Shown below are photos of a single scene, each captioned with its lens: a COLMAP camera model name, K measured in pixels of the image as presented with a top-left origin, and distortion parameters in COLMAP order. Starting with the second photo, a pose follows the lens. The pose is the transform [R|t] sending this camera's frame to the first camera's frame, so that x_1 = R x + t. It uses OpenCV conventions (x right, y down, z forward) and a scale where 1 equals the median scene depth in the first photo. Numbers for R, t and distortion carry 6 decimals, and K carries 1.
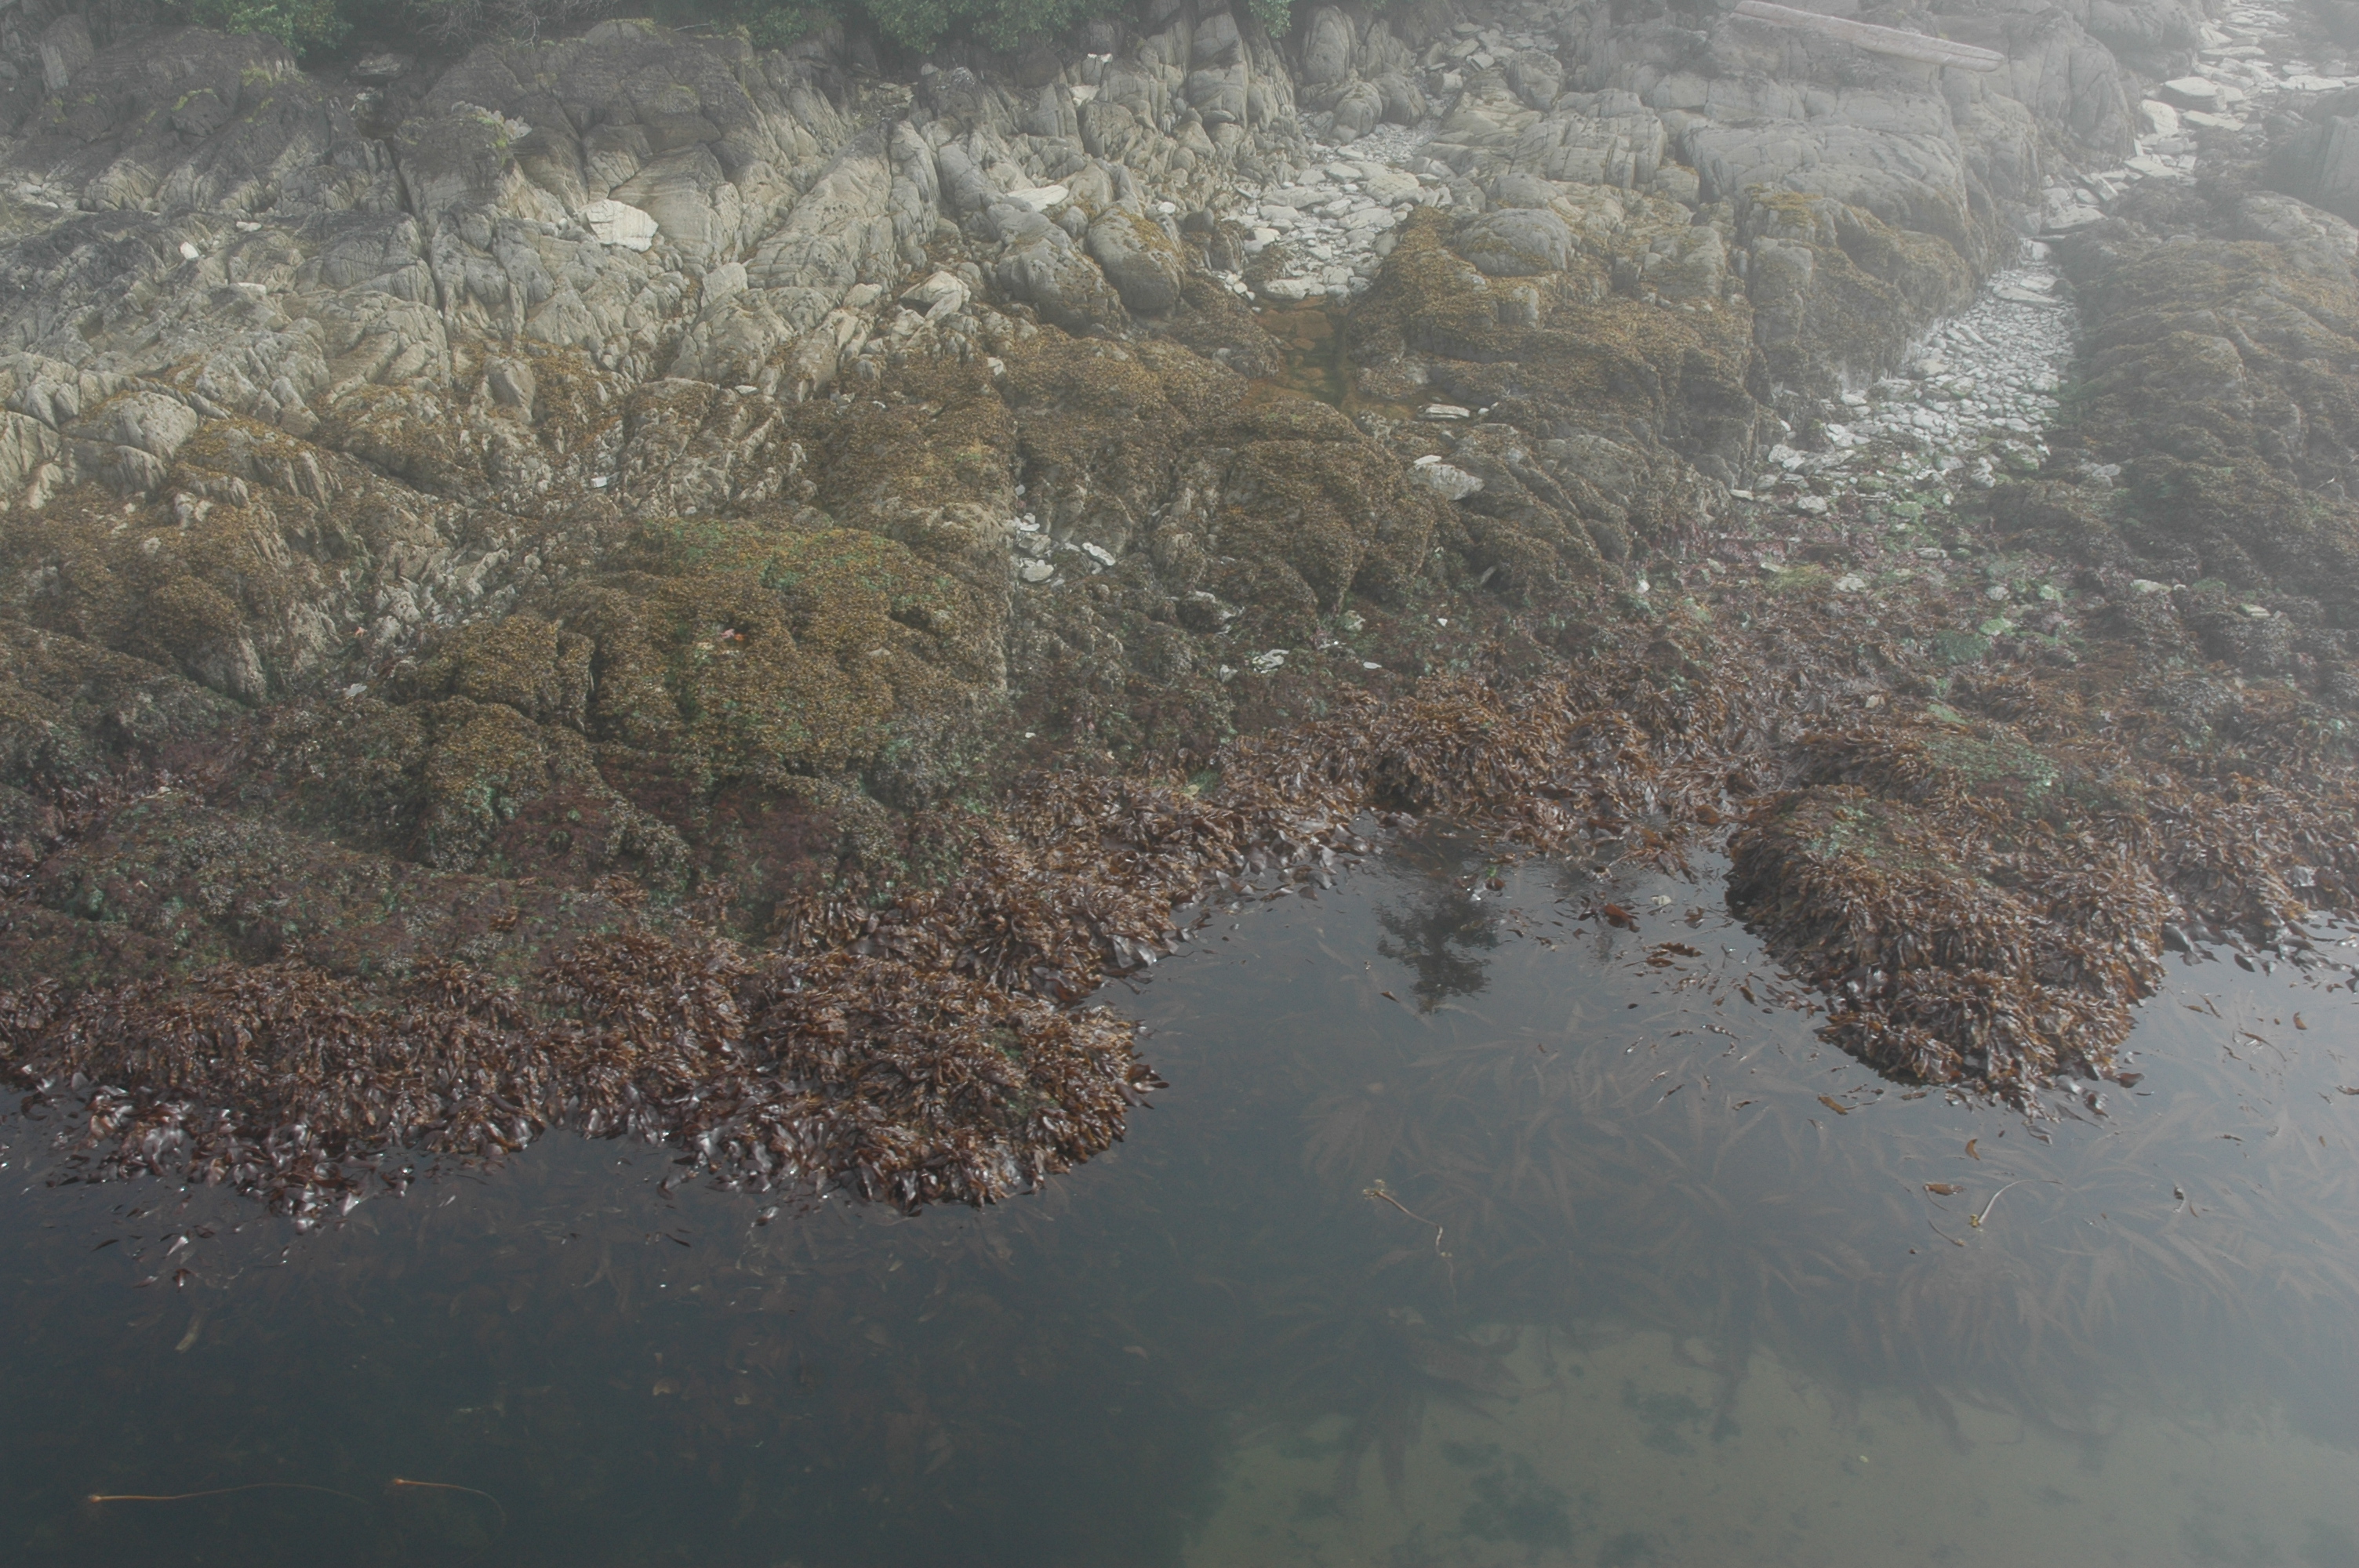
lens RADIAL K [[1821.8, 0, 1170.0], [0, 1821.8, 793.0], [0, 0, 1]] dist [-0.113754, 0.087634]
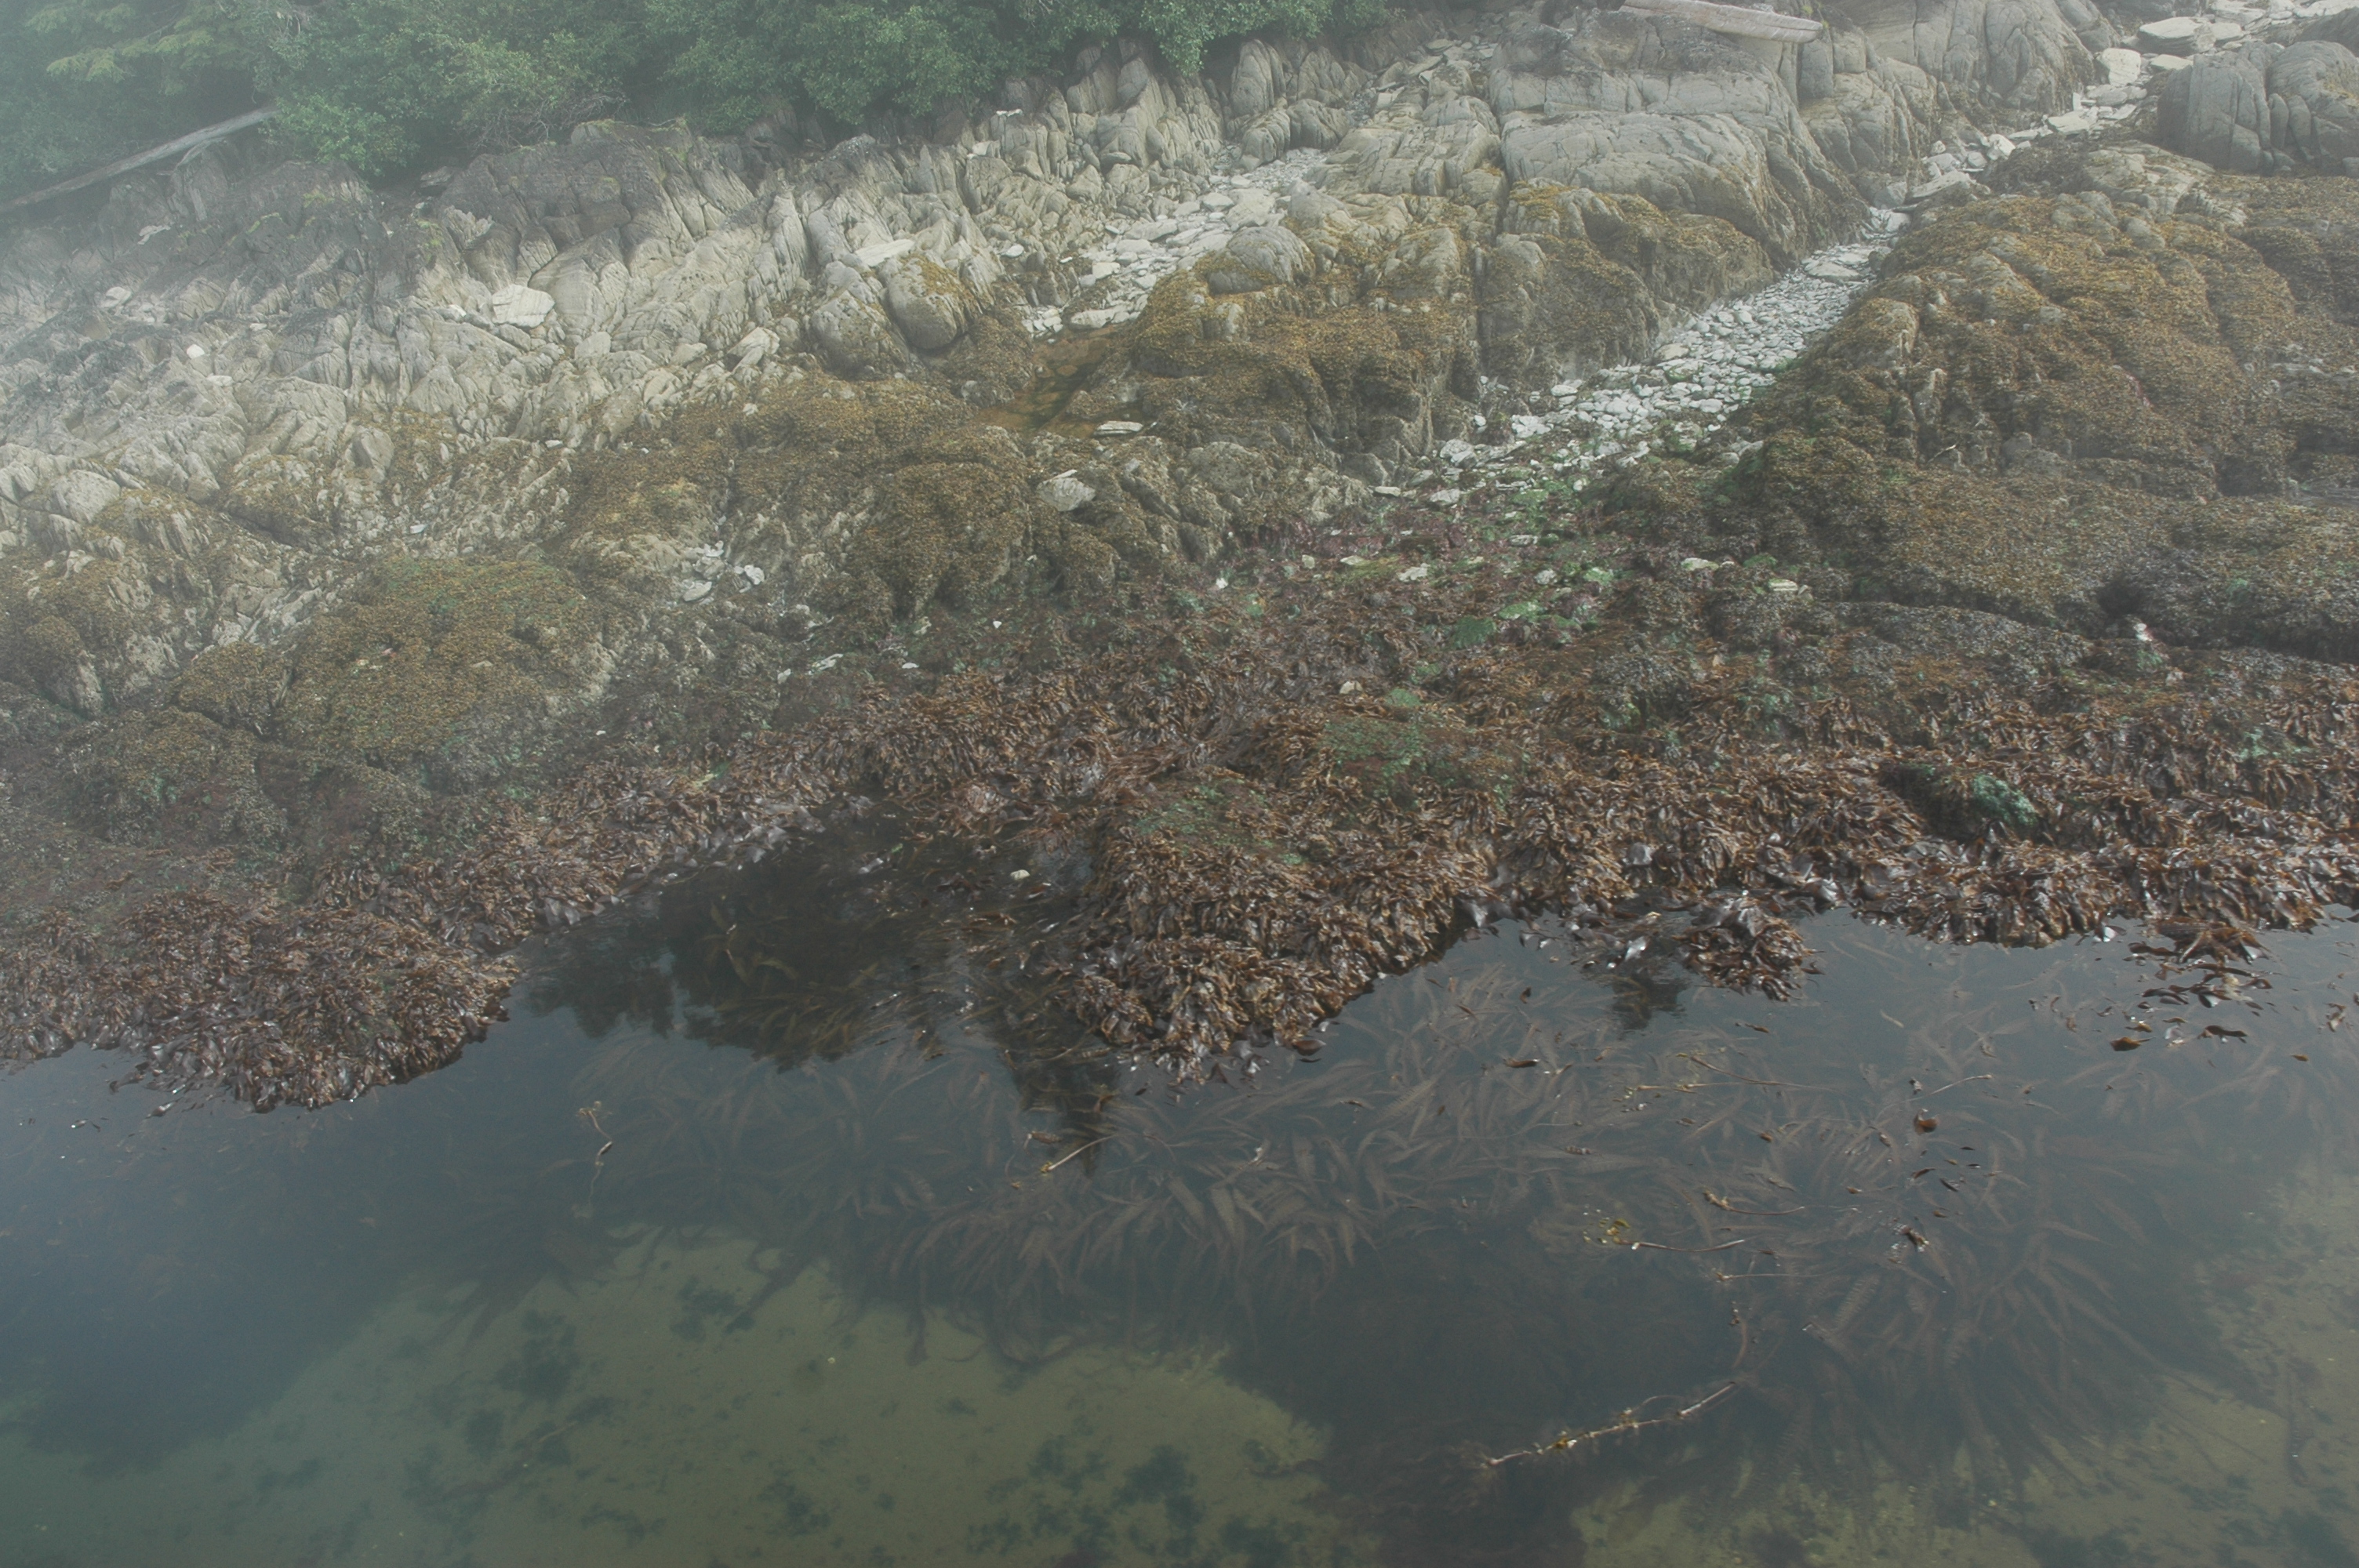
lens RADIAL K [[1821.8, 0, 1199.7], [0, 1821.8, 793.0], [0, 0, 1]] dist [-0.113754, 0.087634]
pose [[0.971612, -0.005278, -0.236520, 0.456837], [0.001549, 0.999872, -0.015951, 0.020645], [0.236574, 0.015132, 0.971496, -0.018466]]
